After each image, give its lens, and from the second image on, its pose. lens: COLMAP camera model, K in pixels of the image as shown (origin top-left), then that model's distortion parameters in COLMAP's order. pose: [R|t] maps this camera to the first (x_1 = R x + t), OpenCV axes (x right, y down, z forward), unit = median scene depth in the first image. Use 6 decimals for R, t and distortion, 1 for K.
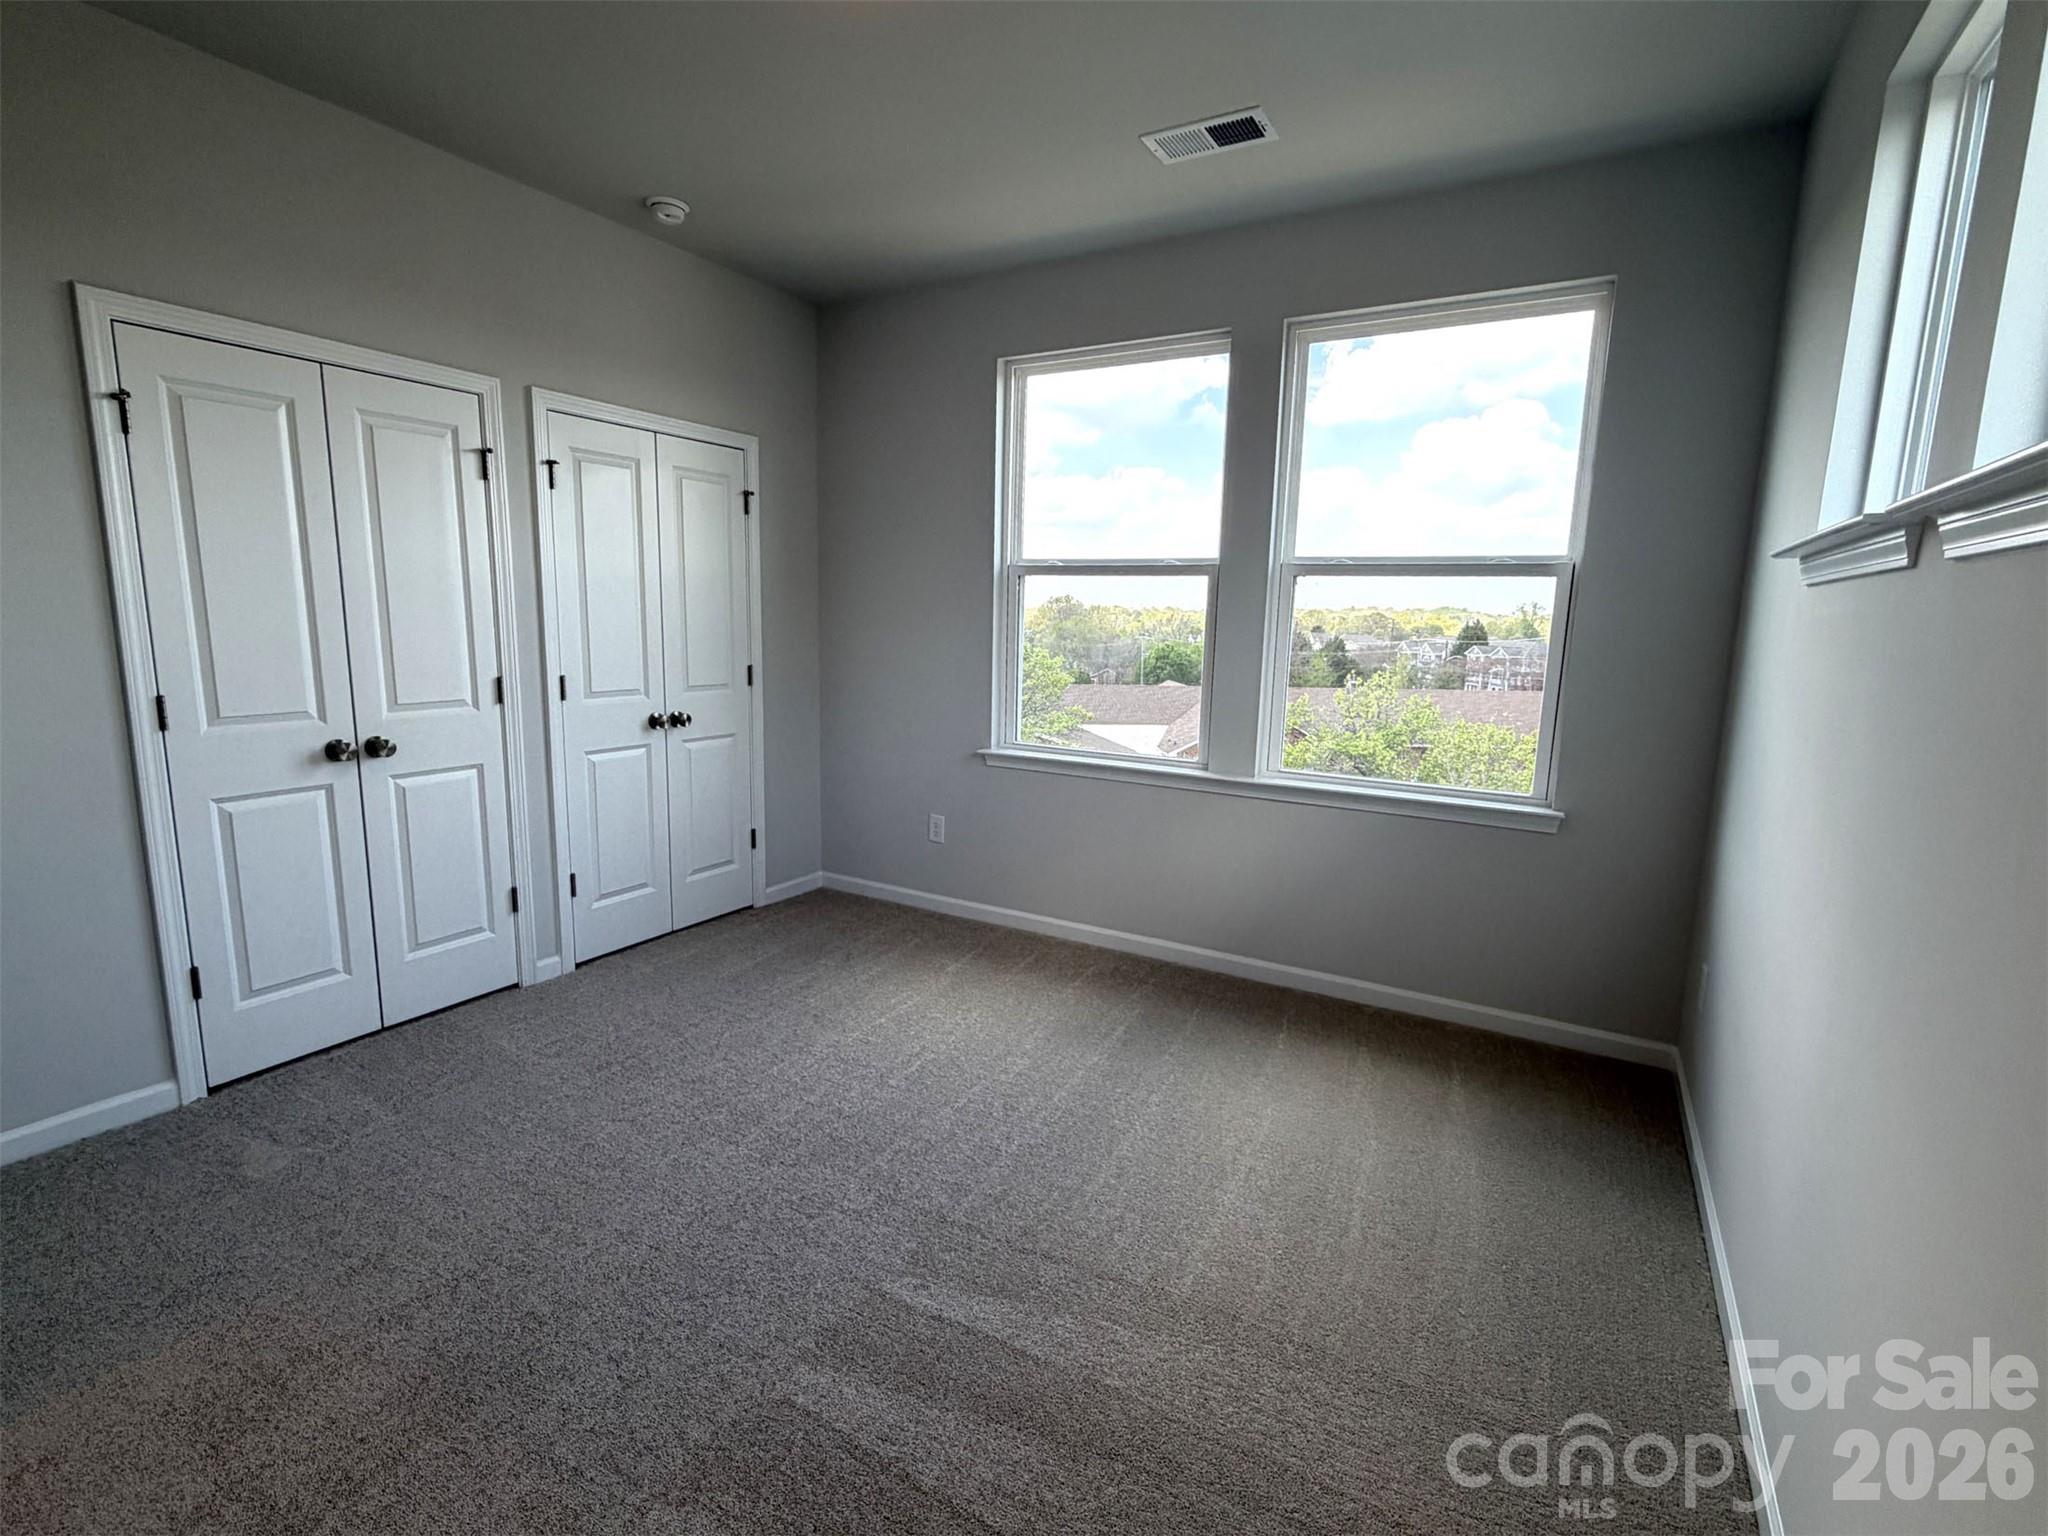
lens RADIAL K [[956.5, 0, 1024.0], [0, 956.5, 768.0], [0, 0, 1]] dist [-0.002730, 0.000934]
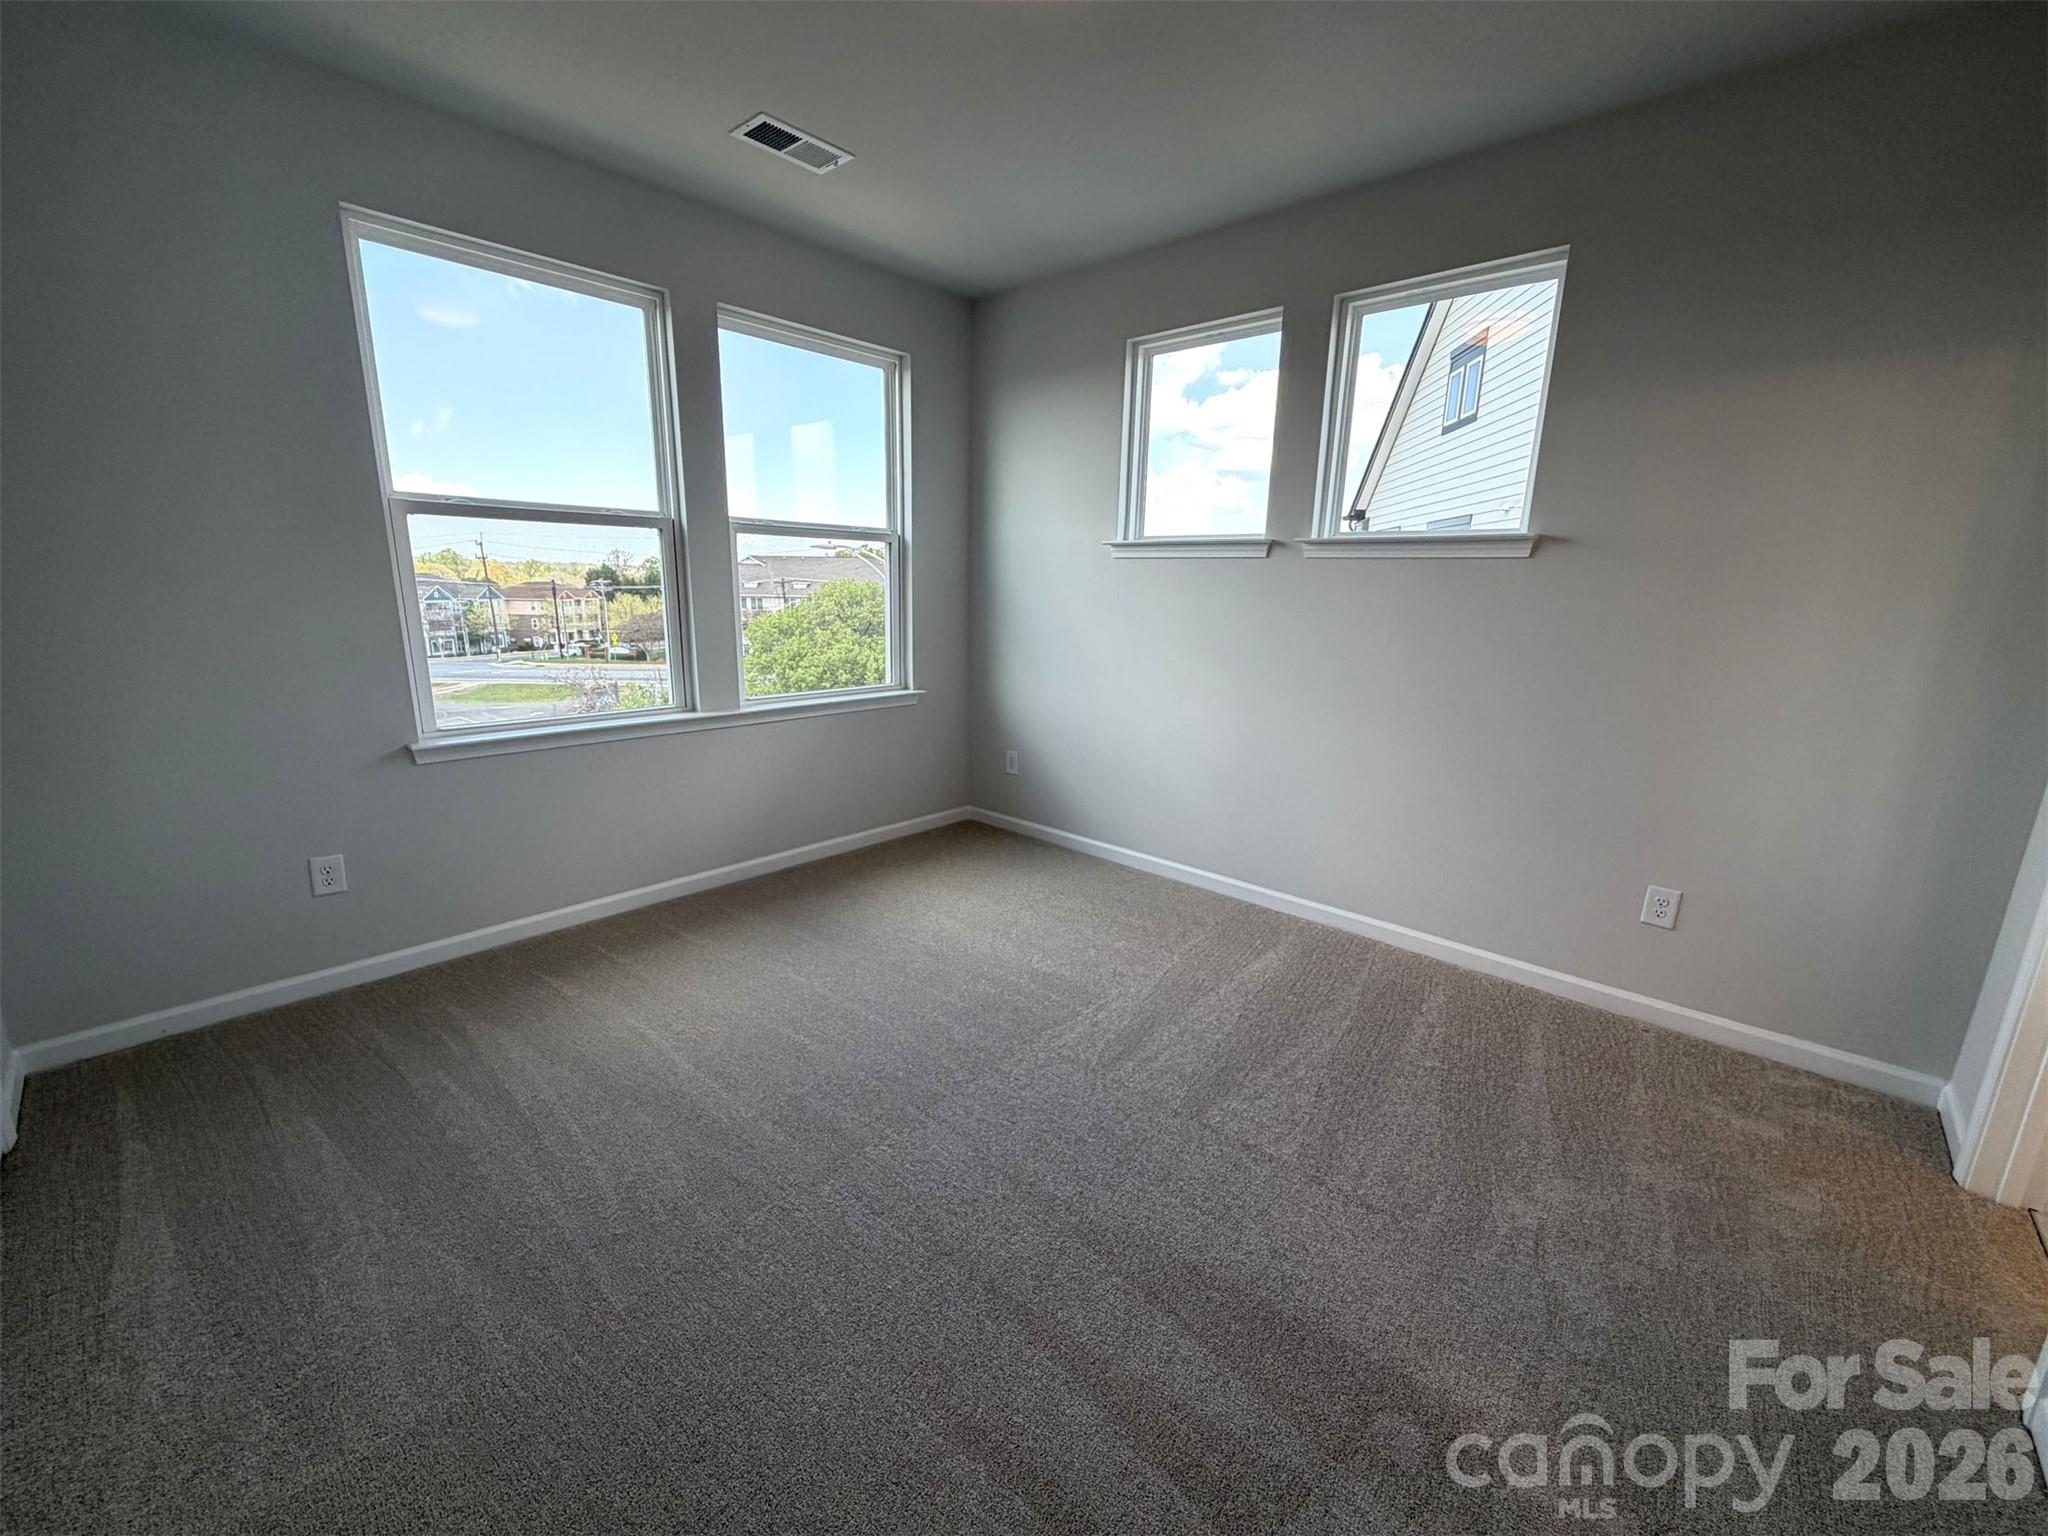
lens RADIAL K [[817.5, 0, 1024.0], [0, 817.5, 768.0], [0, 0, 1]] dist [0.001246, -0.000451]
pose [[0.210620, -0.232546, 0.949506, -0.574985], [0.153863, 0.967074, 0.202719, -0.059832], [-0.965384, 0.103397, 0.239465, 0.381986]]
